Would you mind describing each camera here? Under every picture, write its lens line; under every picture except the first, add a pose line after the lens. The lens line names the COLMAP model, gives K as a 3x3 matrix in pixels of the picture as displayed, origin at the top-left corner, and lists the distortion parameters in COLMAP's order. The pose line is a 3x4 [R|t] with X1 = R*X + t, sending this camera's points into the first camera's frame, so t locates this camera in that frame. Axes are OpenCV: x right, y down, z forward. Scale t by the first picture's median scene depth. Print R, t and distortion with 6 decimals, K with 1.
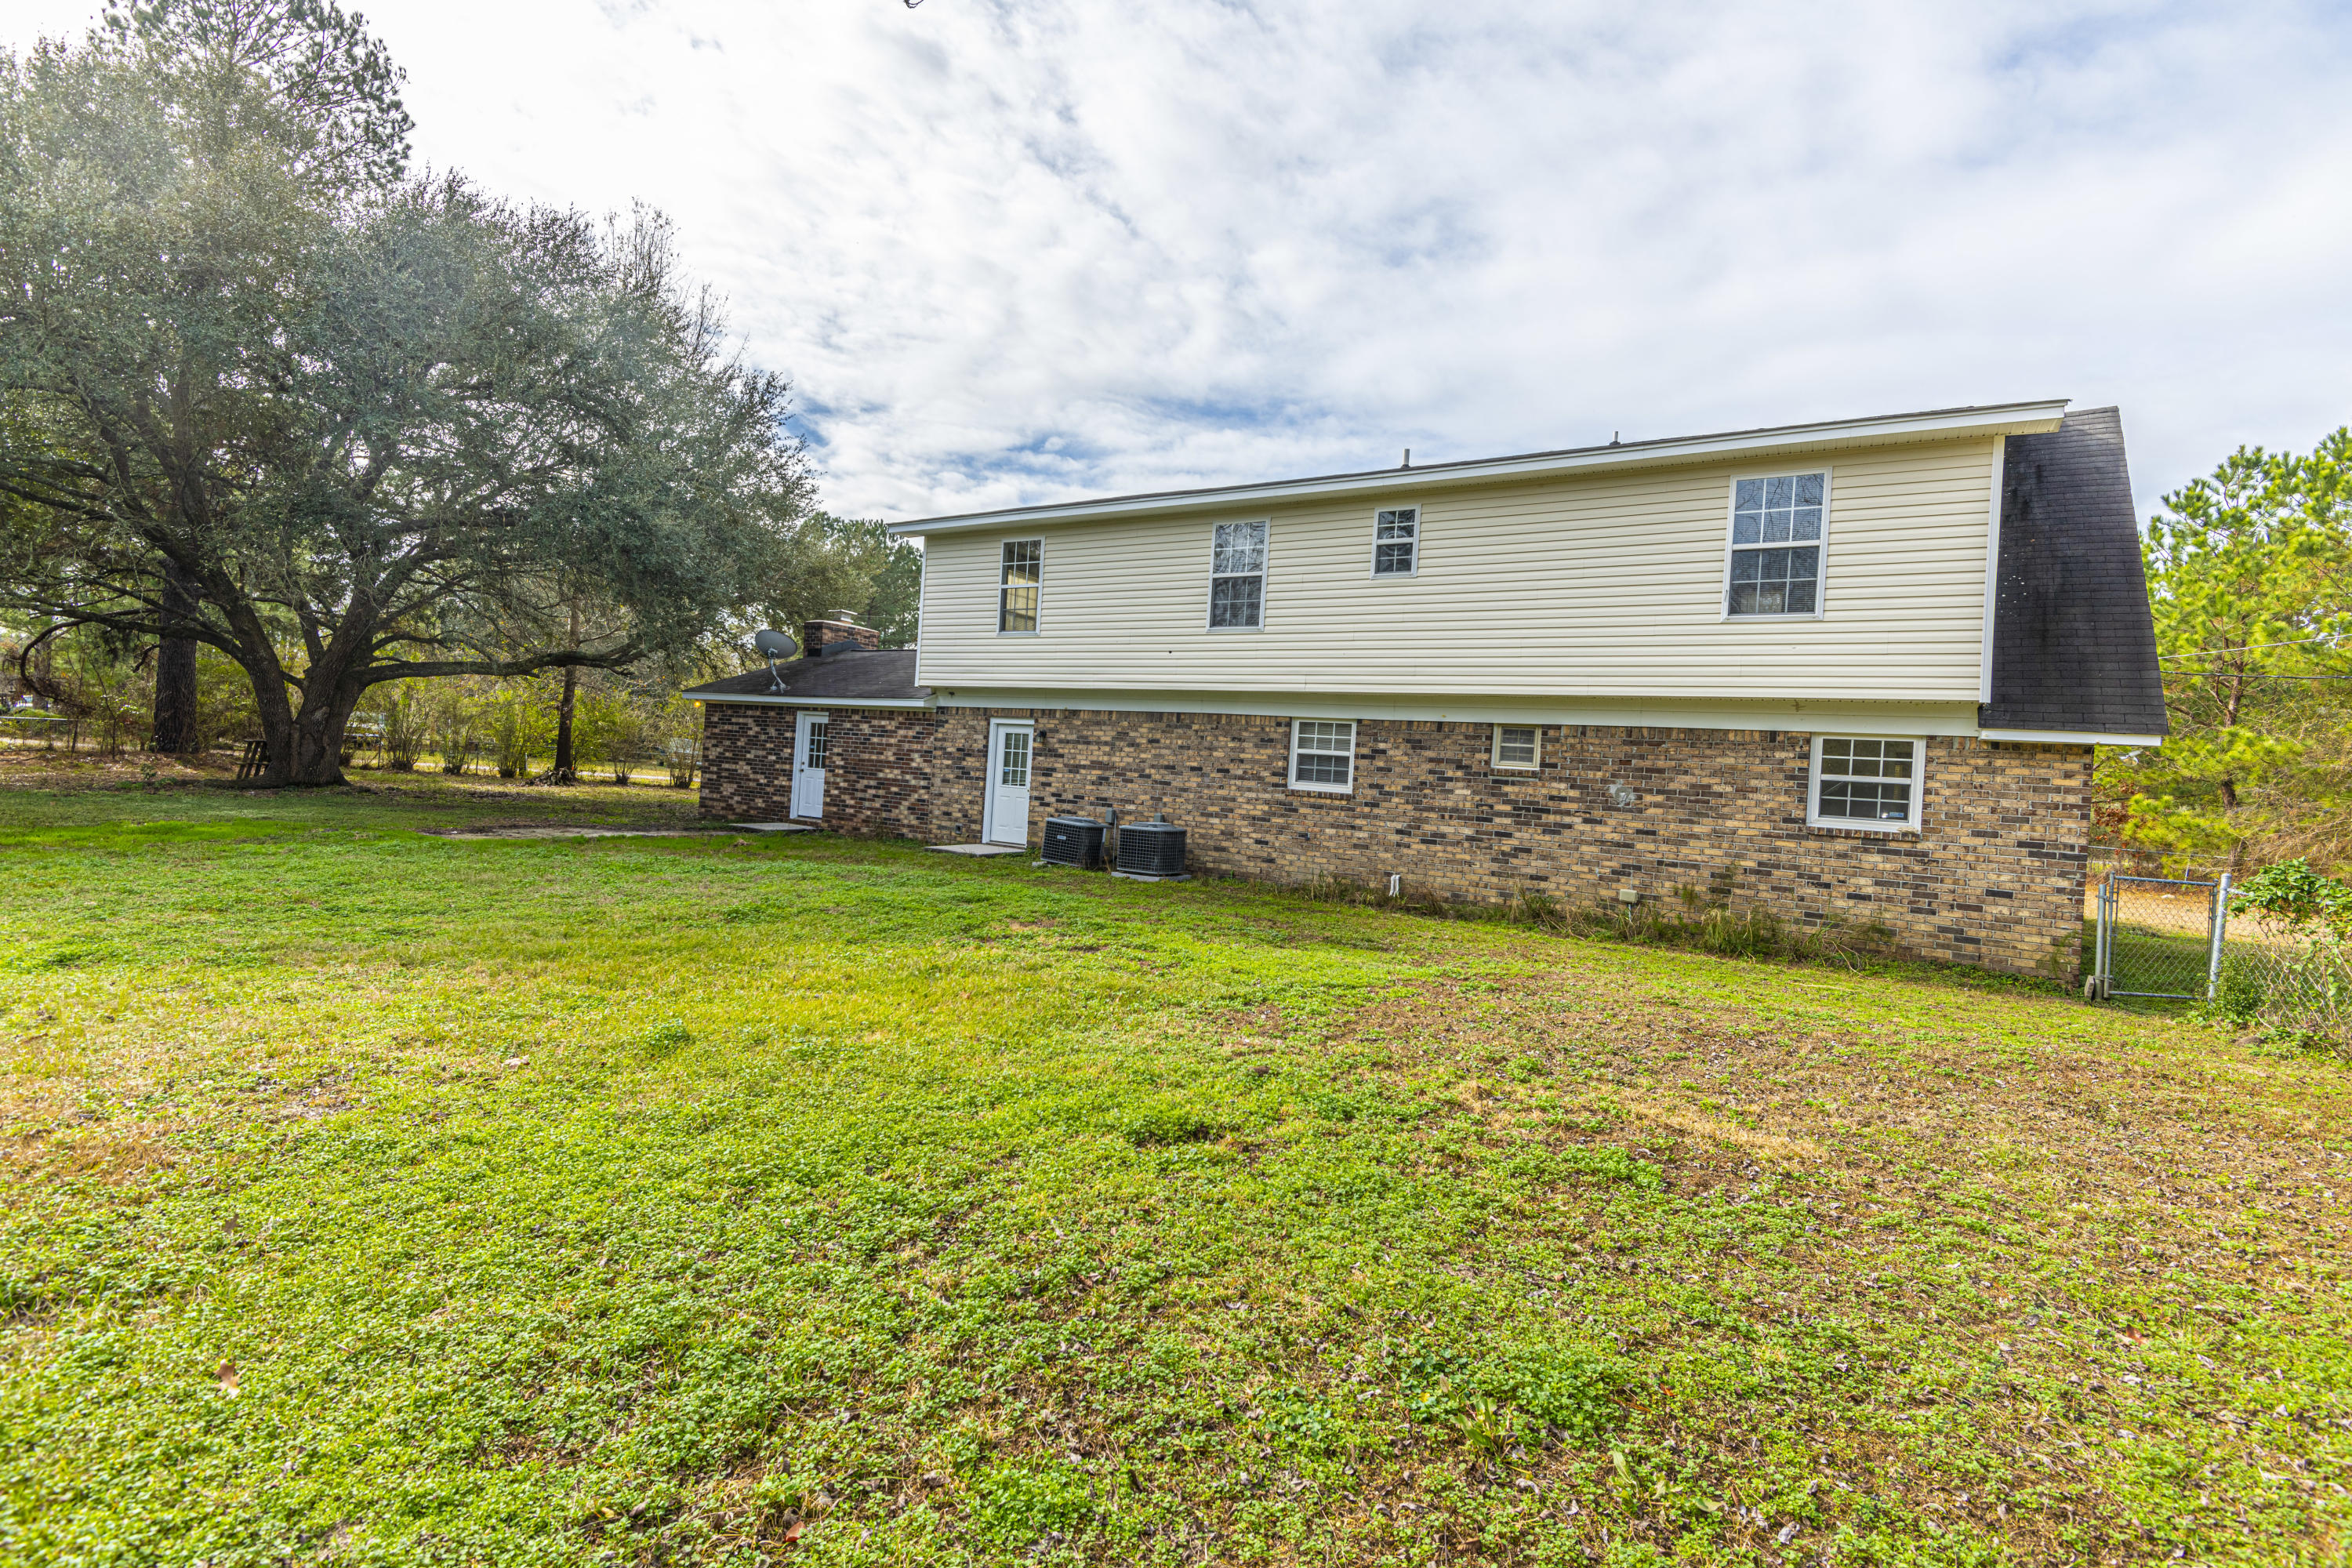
lens RADIAL K [[1060.8, 0, 1177.9], [0, 1060.8, 763.3], [0, 0, 1]] dist [0.037966, -0.031146]
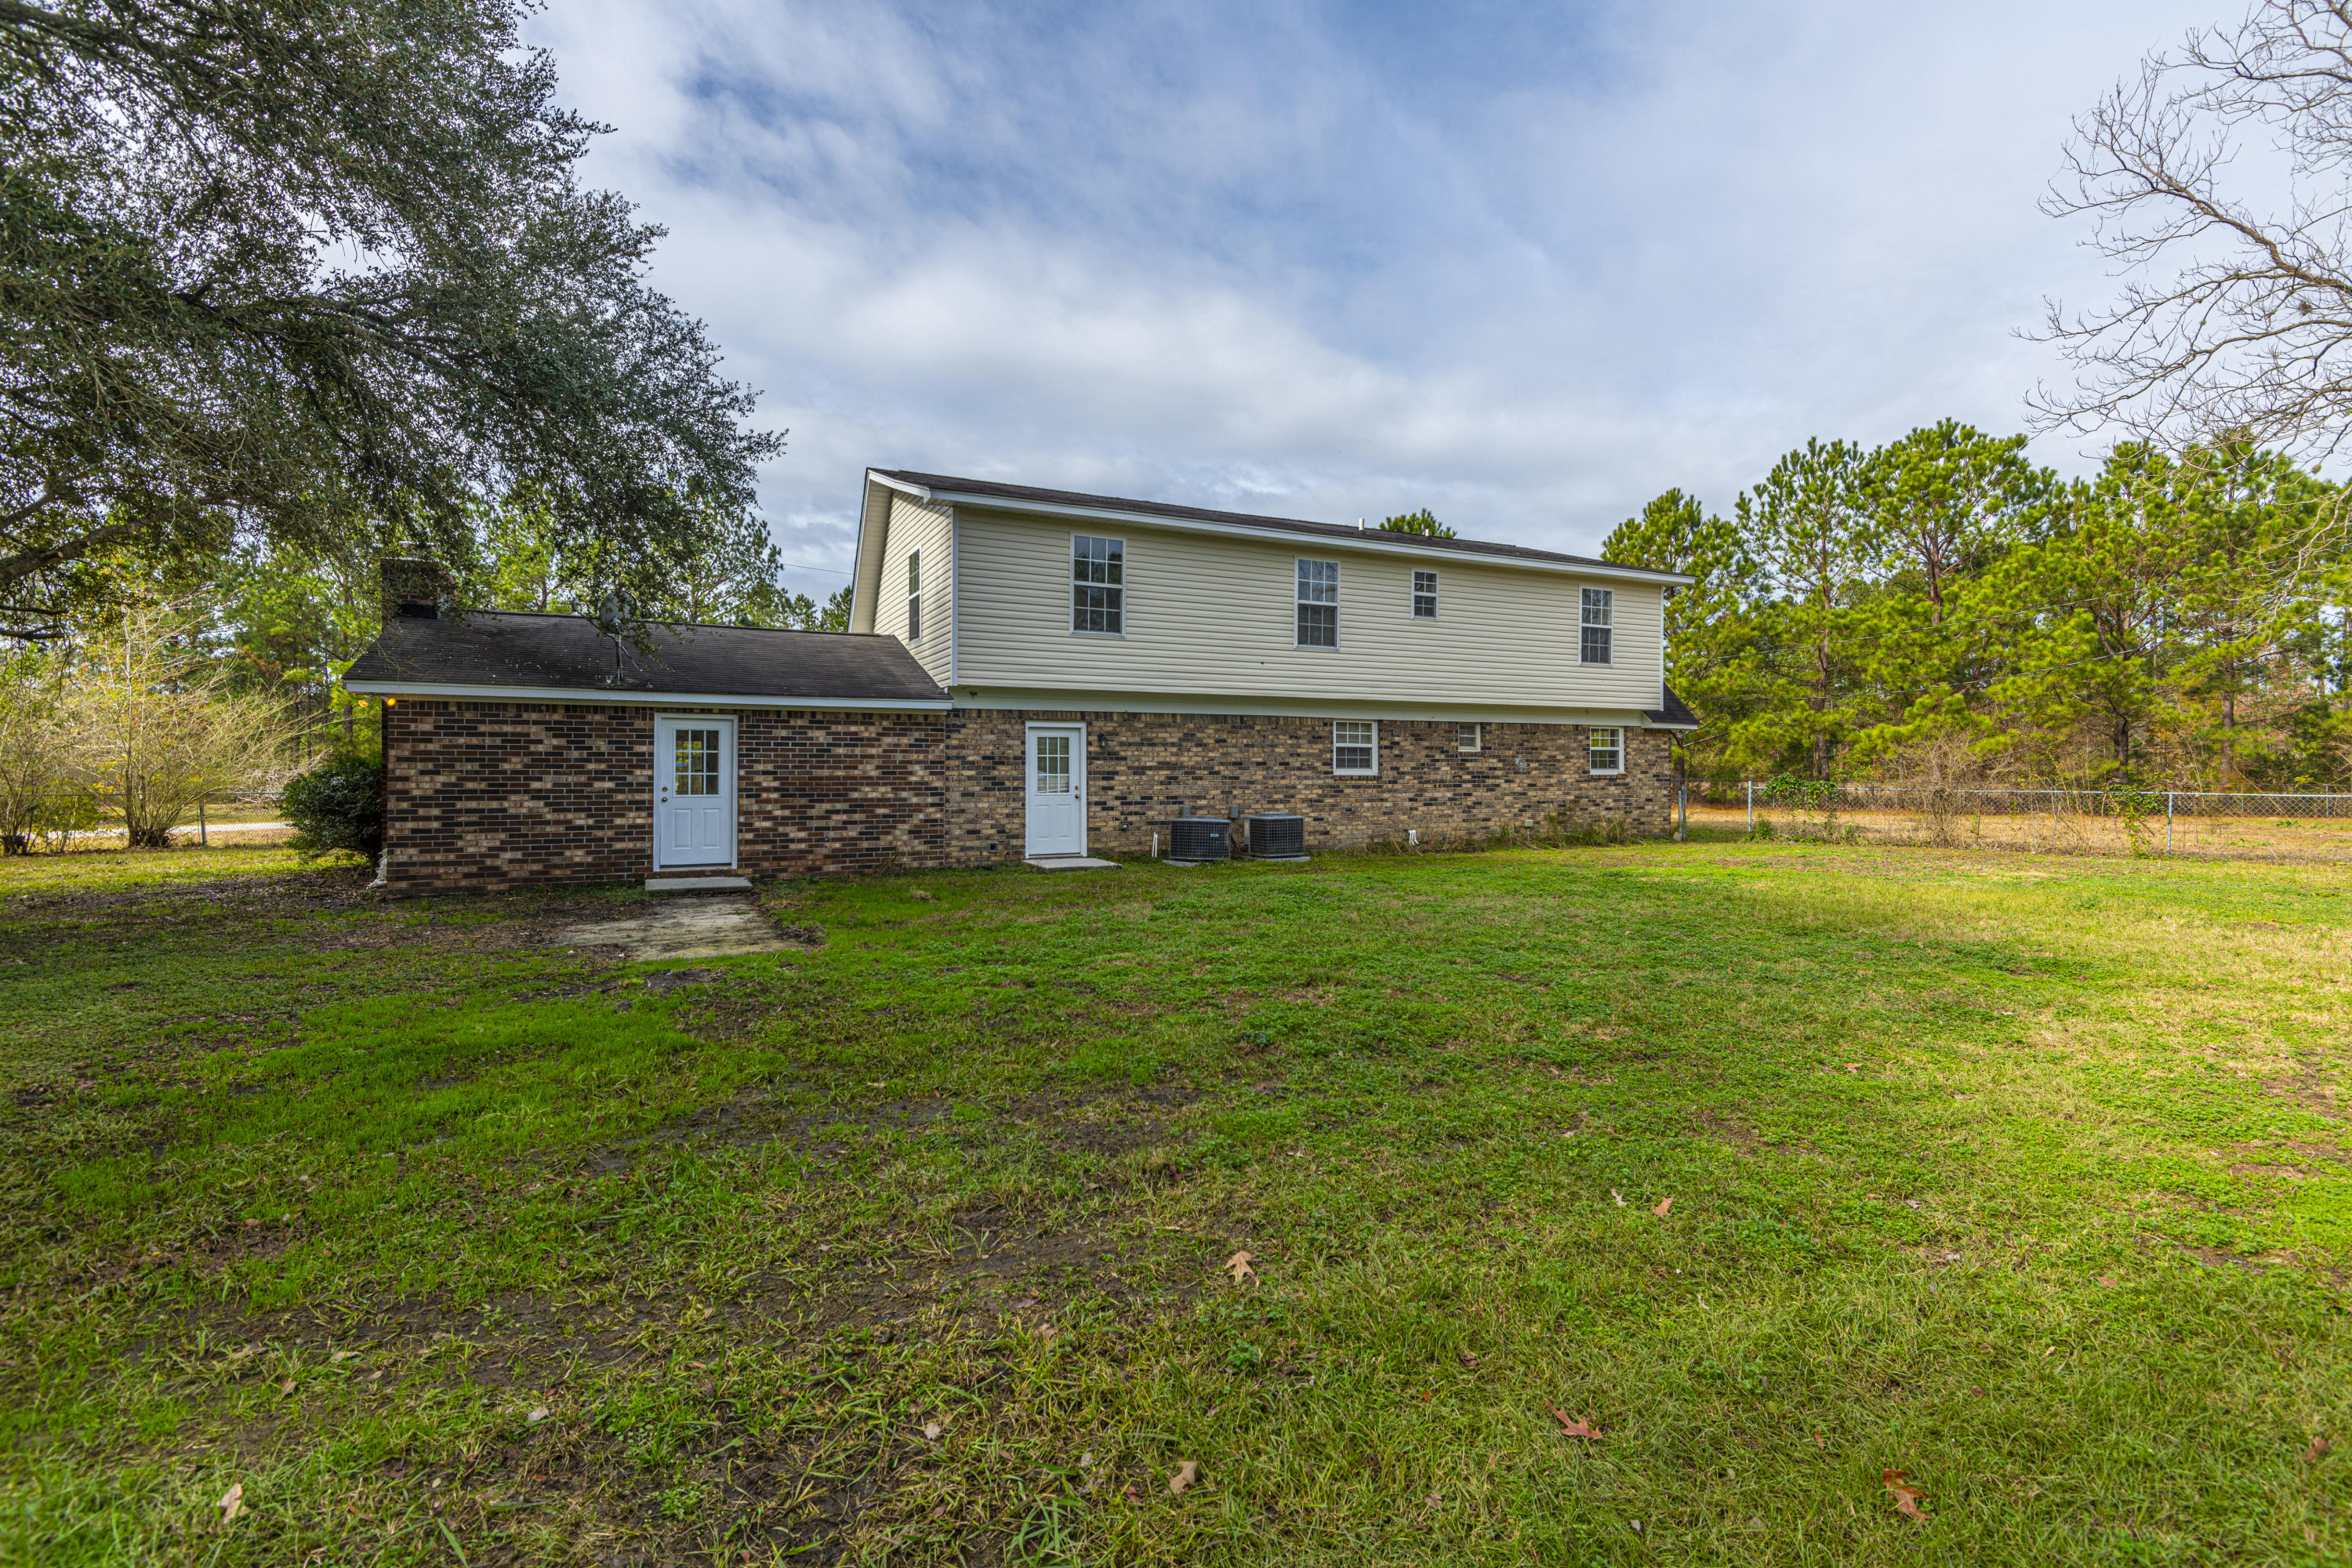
lens RADIAL K [[1060.8, 0, 1177.9], [0, 1060.8, 763.3], [0, 0, 1]] dist [0.037966, -0.031146]
pose [[0.509610, -0.060451, 0.858279, -1.054540], [0.025144, 0.998149, 0.055373, -0.063440], [-0.860038, -0.006638, 0.510187, 0.497643]]
